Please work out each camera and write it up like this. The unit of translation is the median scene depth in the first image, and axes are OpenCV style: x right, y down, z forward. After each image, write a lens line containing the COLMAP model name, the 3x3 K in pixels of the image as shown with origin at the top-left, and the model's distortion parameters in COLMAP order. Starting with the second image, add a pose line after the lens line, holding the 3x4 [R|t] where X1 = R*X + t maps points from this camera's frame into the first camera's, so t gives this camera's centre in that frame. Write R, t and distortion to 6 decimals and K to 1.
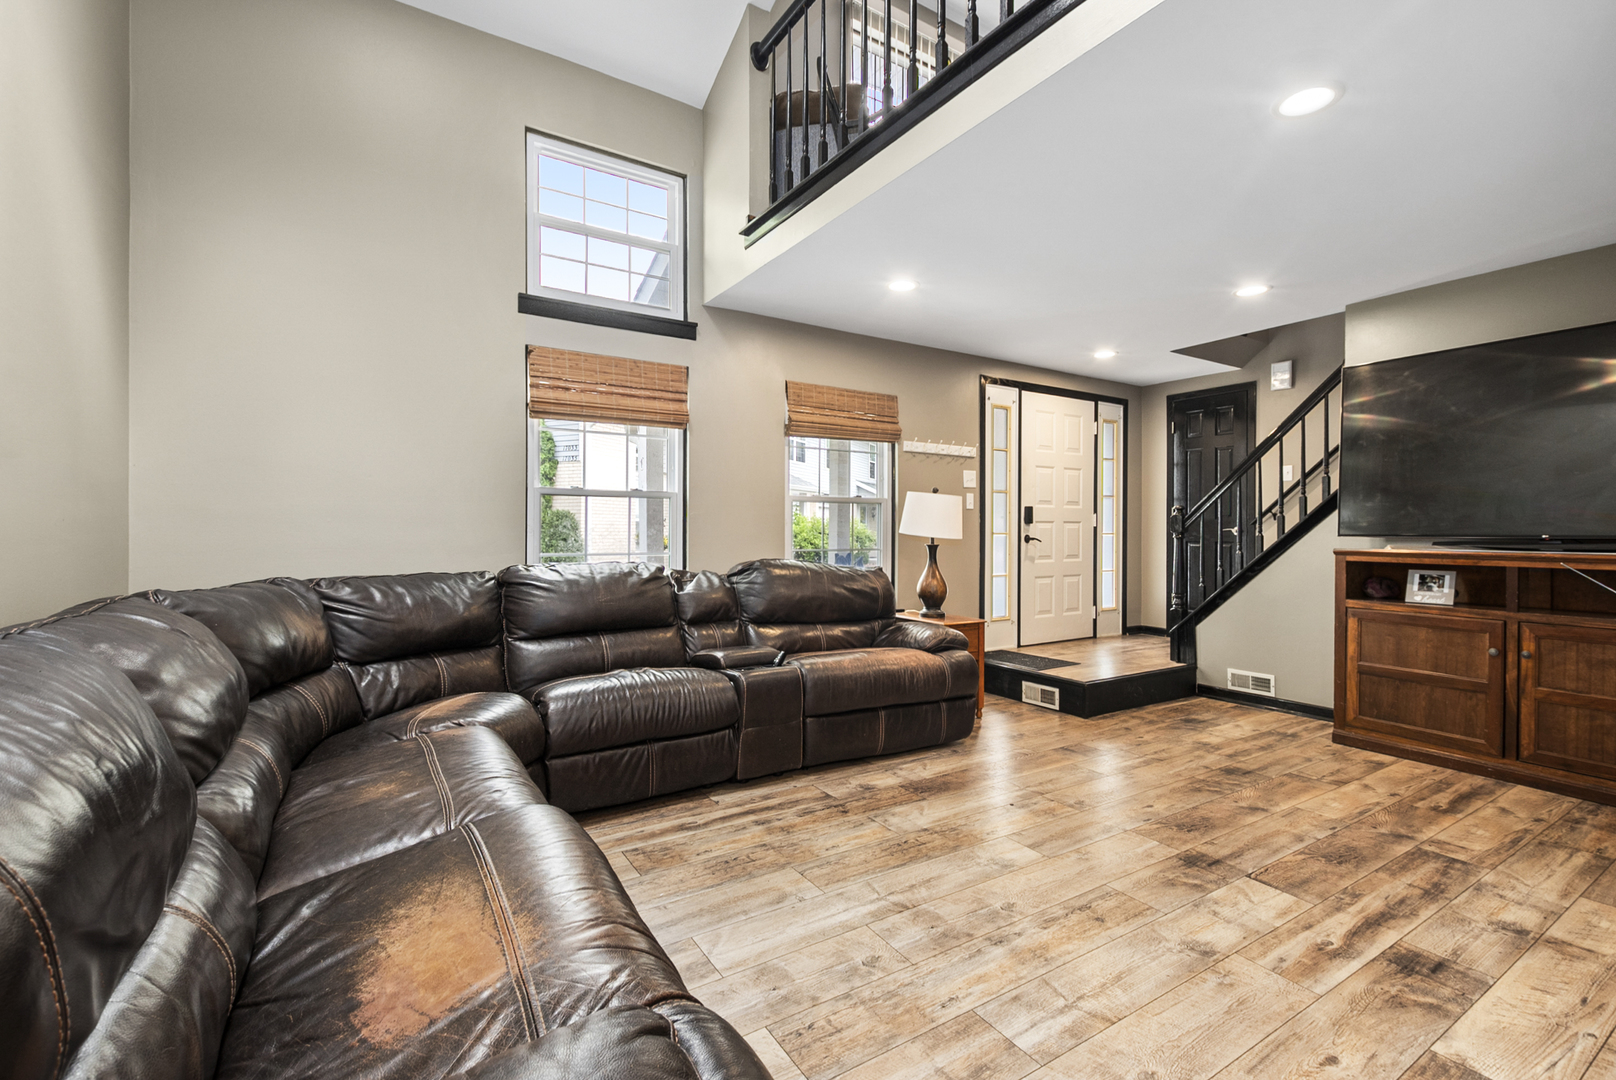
lens RADIAL K [[711.7, 0, 815.2], [0, 711.7, 529.9], [0, 0, 1]] dist [0.000020, -0.000519]
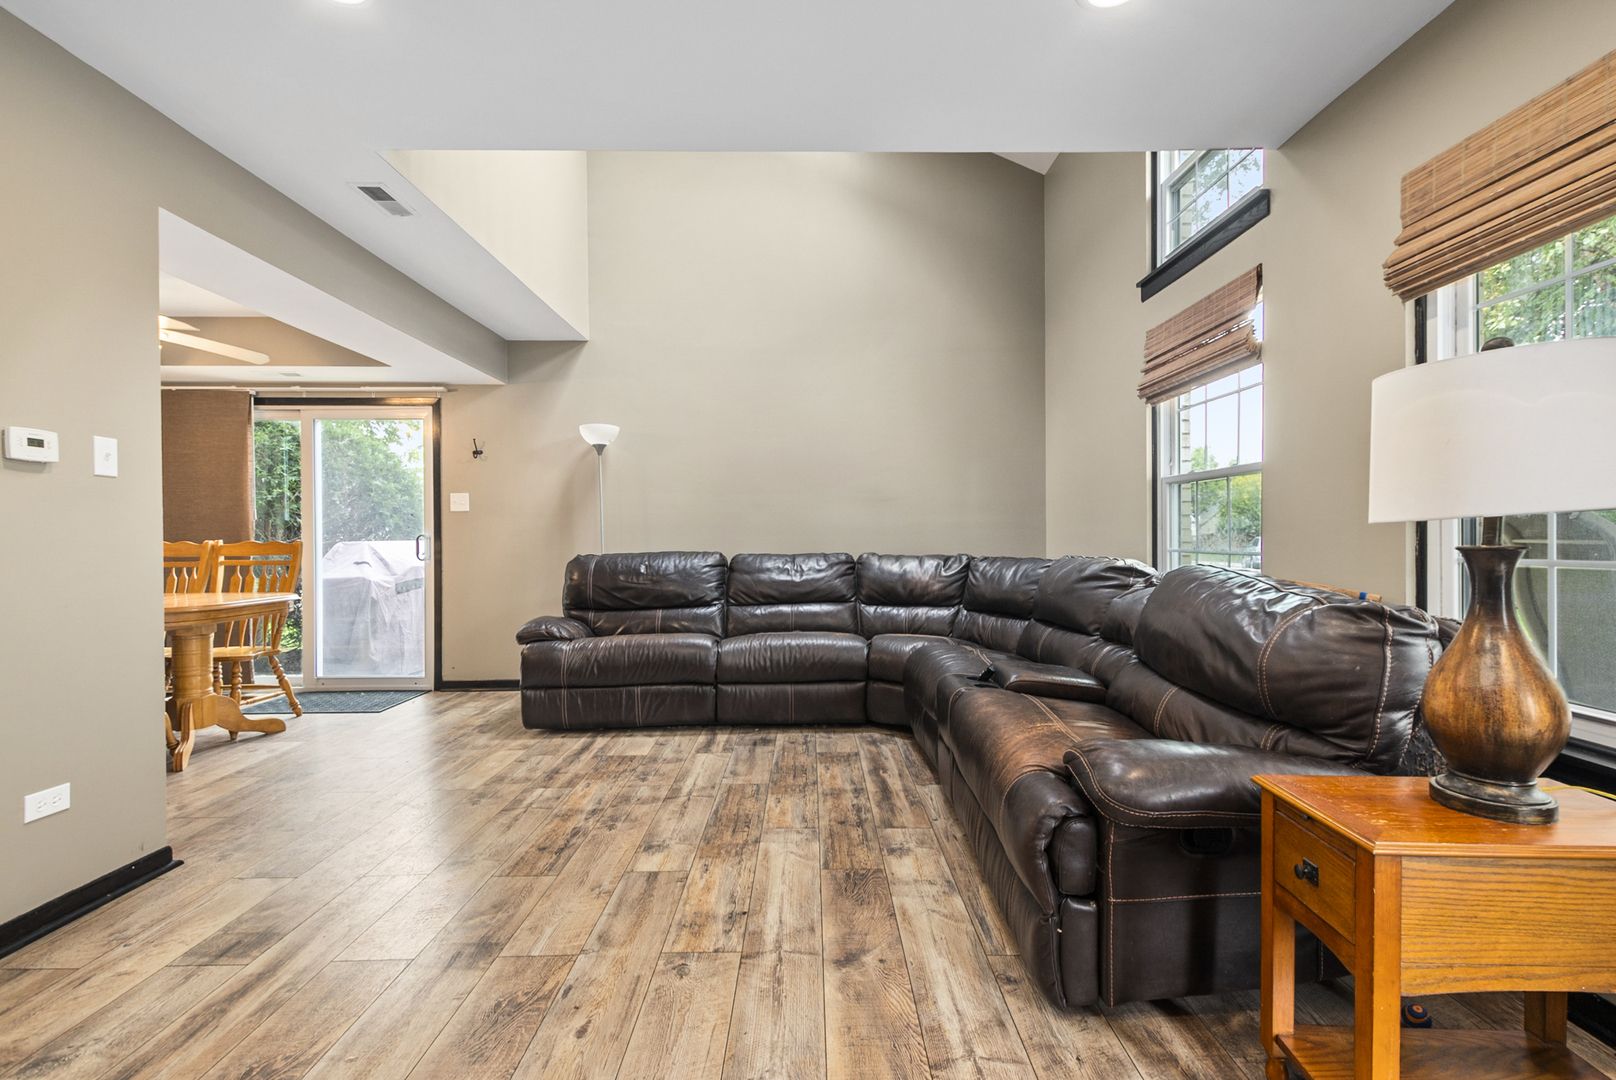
lens RADIAL K [[709.6, 0, 822.3], [0, 709.6, 539.6], [0, 0, 1]] dist [0.002223, -0.001002]
pose [[-0.518826, 0.003063, -0.854874, 0.649068], [0.004521, 0.999989, 0.000840, 0.019755], [0.854868, -0.003429, -0.518835, 1.120652]]
